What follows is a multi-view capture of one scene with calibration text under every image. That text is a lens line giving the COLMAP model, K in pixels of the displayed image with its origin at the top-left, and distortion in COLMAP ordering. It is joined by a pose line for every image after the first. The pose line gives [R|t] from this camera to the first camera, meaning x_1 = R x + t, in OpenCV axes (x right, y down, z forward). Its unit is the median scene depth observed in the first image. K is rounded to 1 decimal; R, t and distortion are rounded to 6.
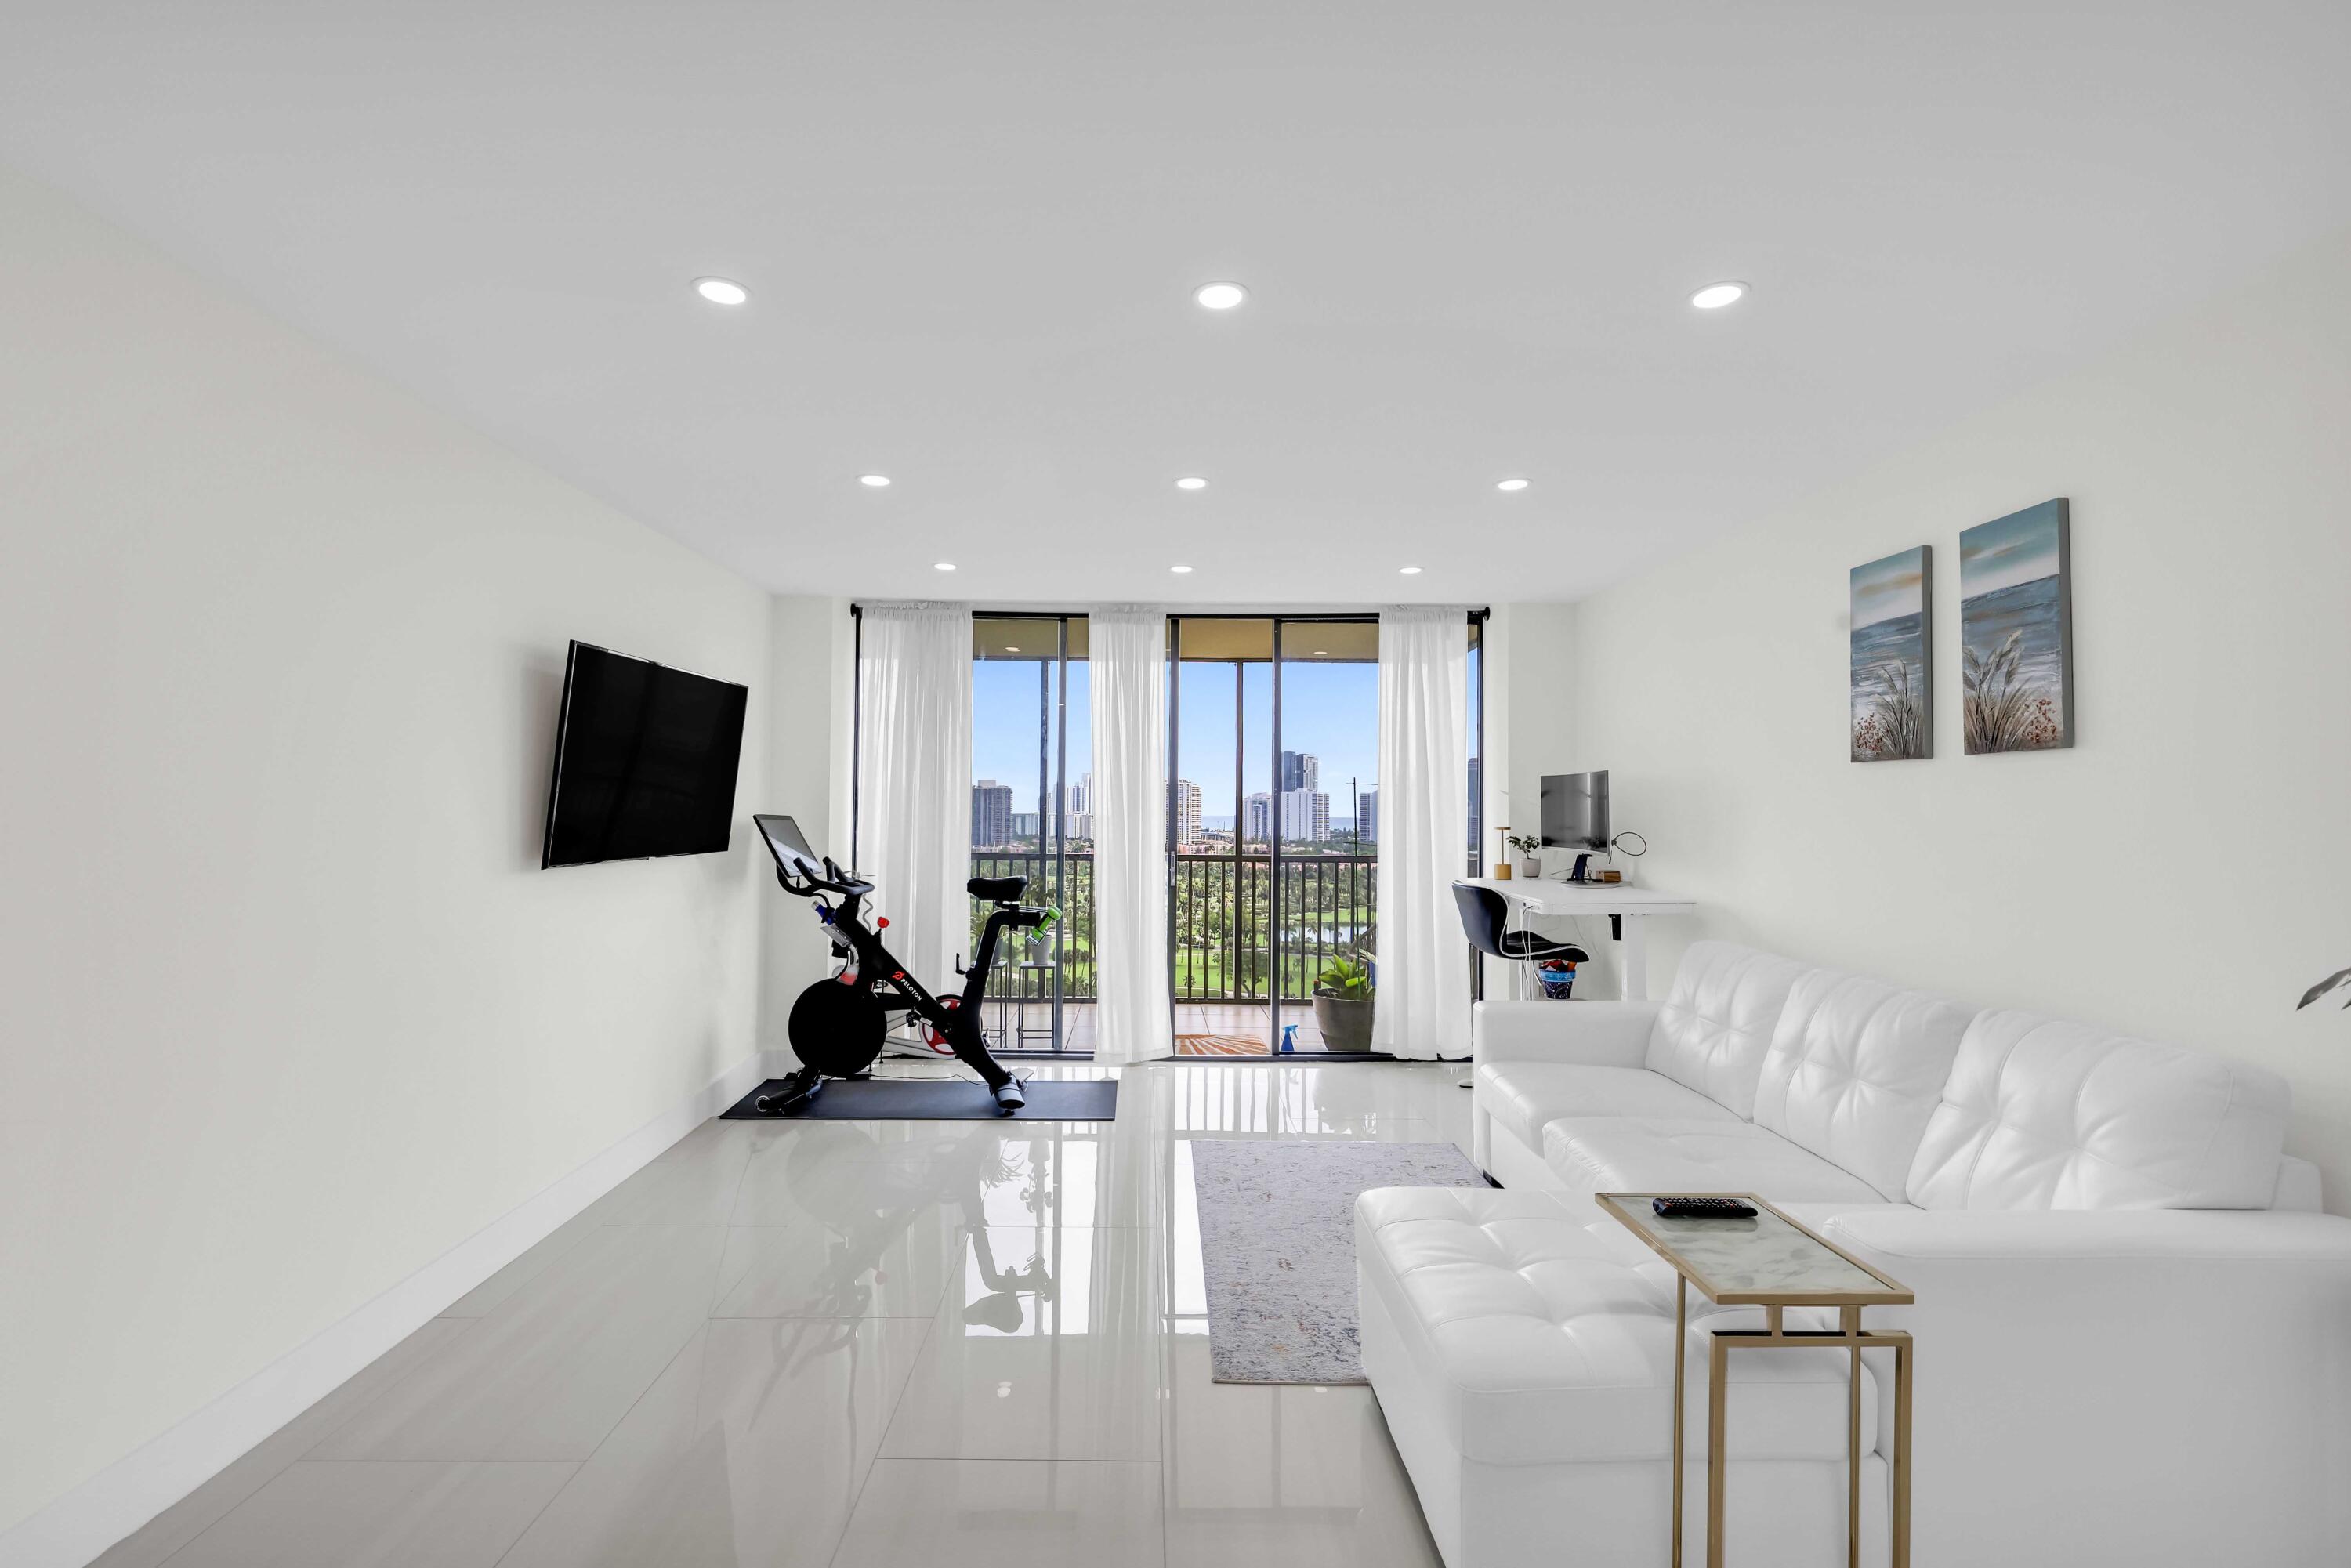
lens RADIAL K [[1027.2, 0, 1142.2], [0, 1027.2, 787.6], [0, 0, 1]] dist [-0.001765, 0.000115]
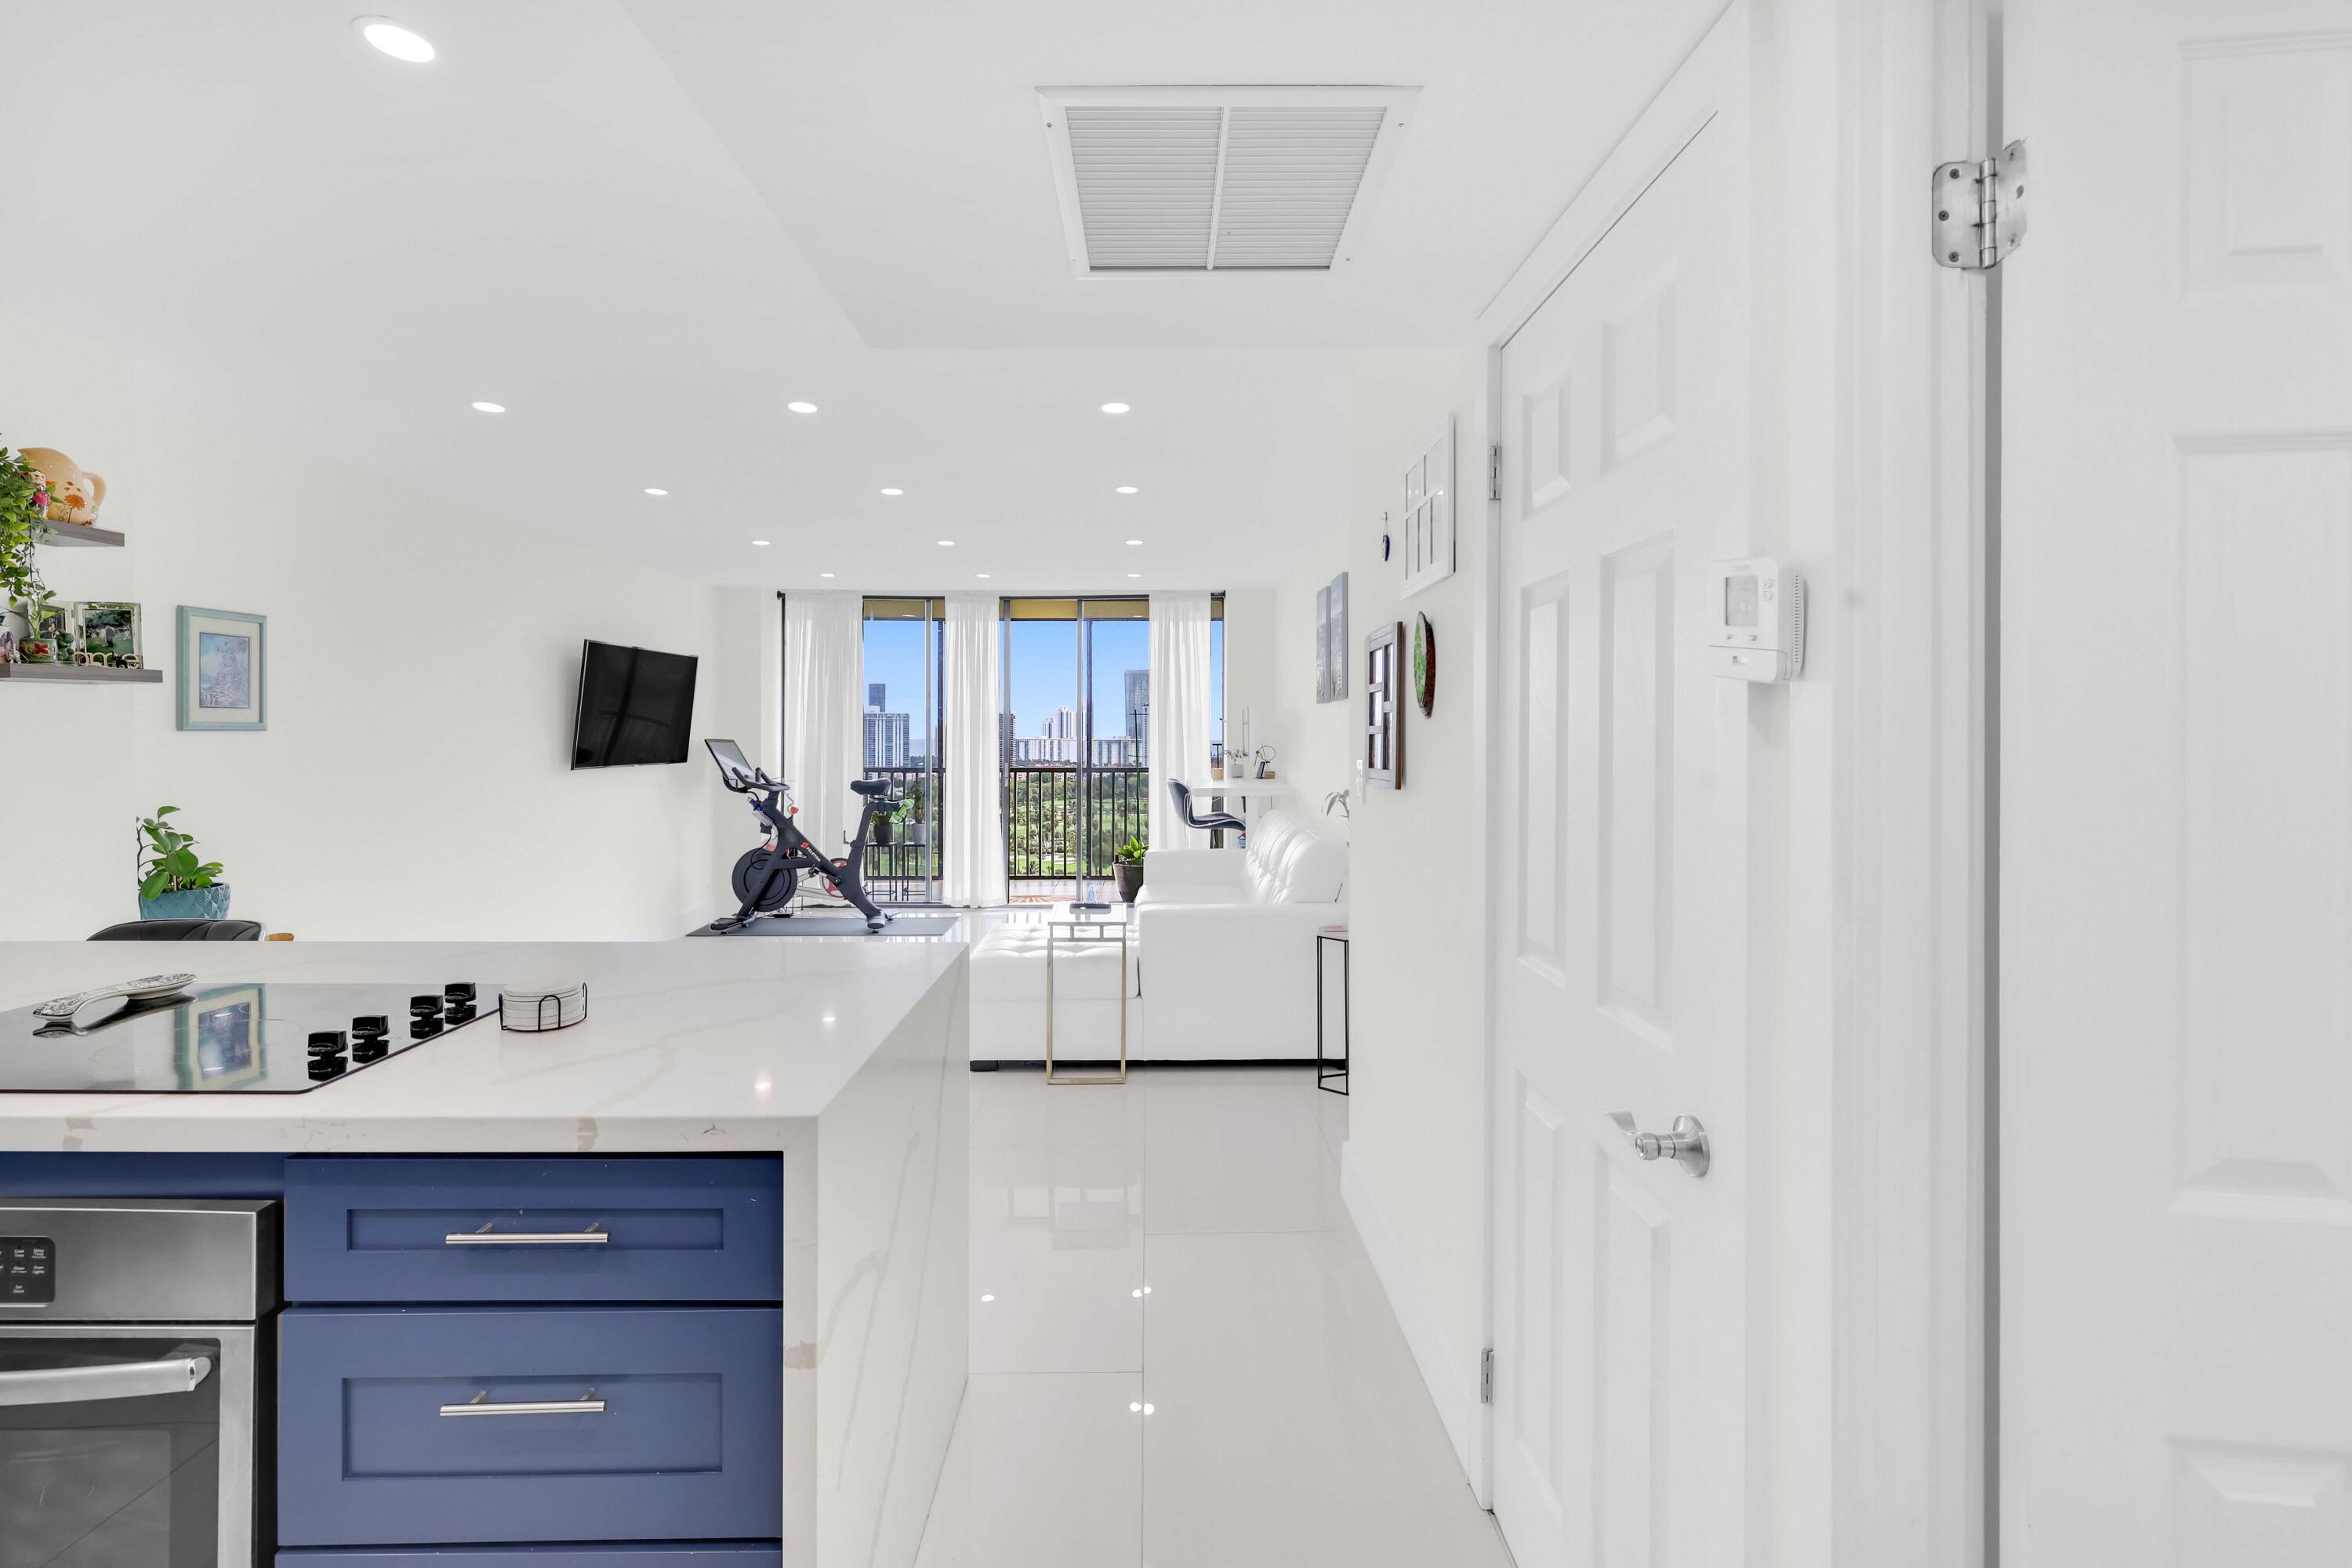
lens RADIAL K [[1027.7, 0, 1162.4], [0, 1027.7, 732.1], [0, 0, 1]] dist [-0.001765, 0.000115]
pose [[0.999862, -0.005680, 0.015604, 0.356426], [0.005371, 0.999790, 0.019785, -0.012220], [-0.015713, -0.019698, 0.999682, -0.686132]]
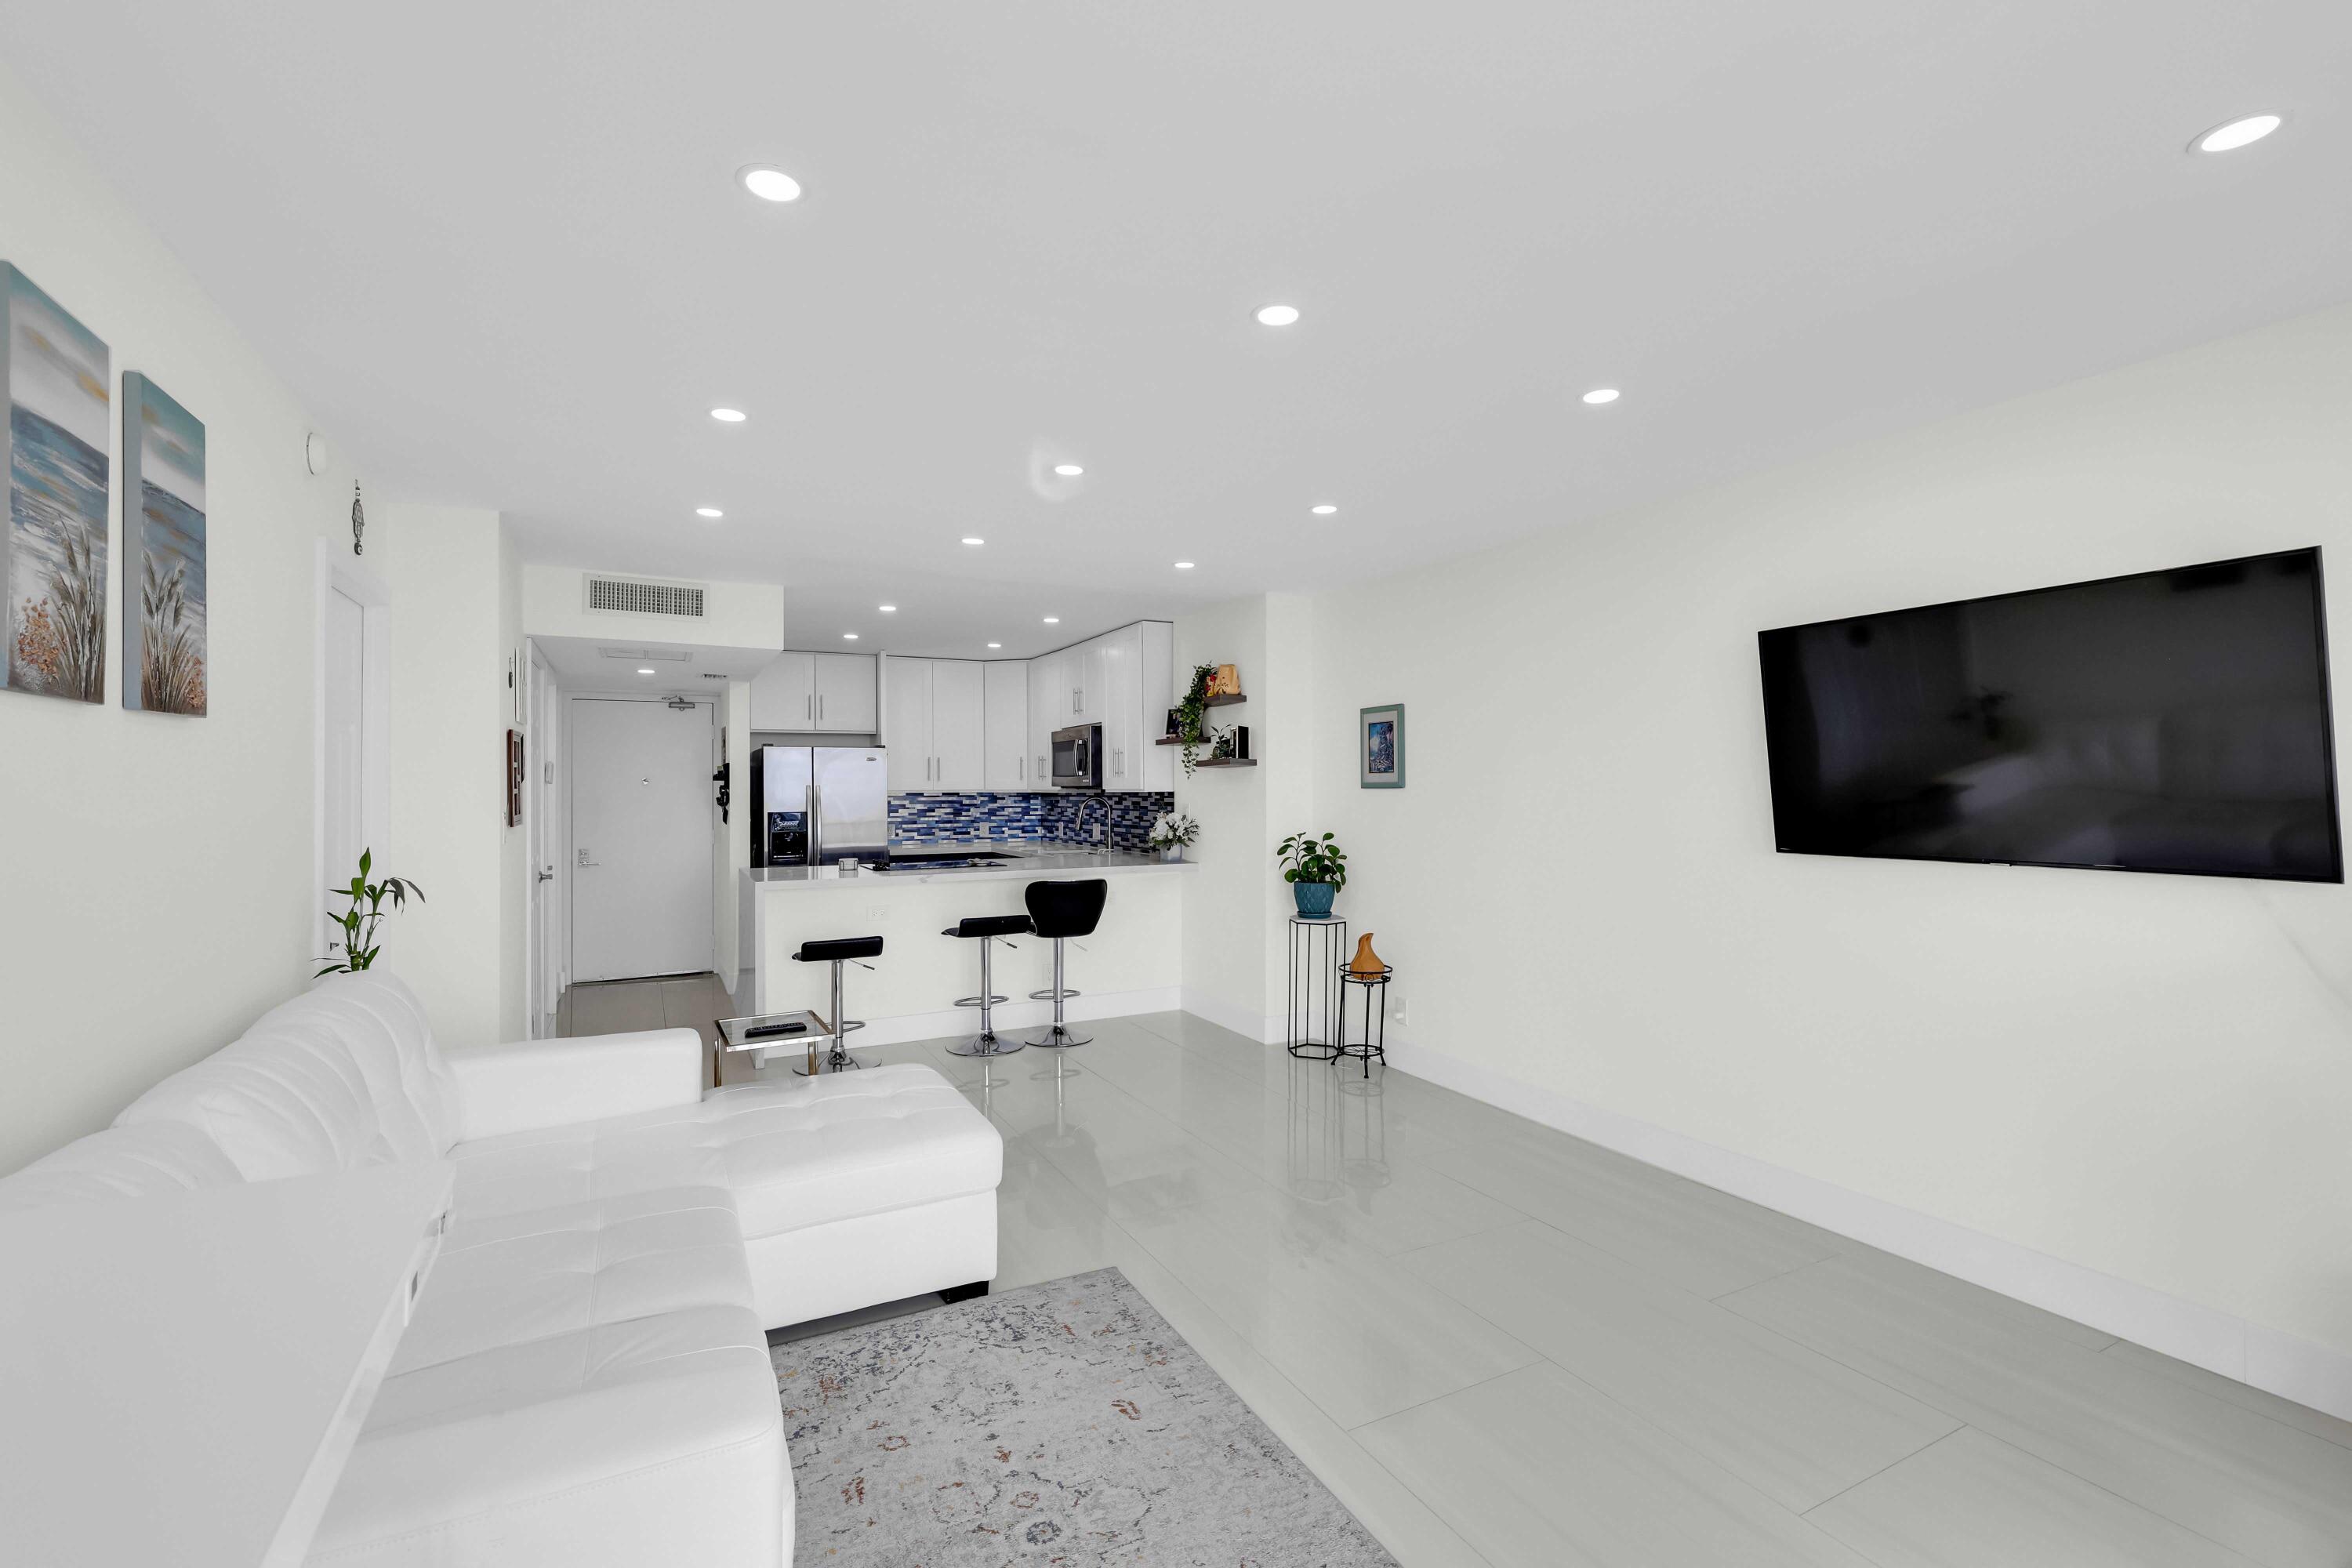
lens RADIAL K [[1027.7, 0, 1168.5], [0, 1027.7, 783.9], [0, 0, 1]] dist [-0.001765, 0.000115]
pose [[-0.888197, -0.005471, -0.459429, 0.400785], [0.006849, 0.999660, -0.025145, 0.029889], [0.459411, -0.025481, -0.887858, 1.481979]]
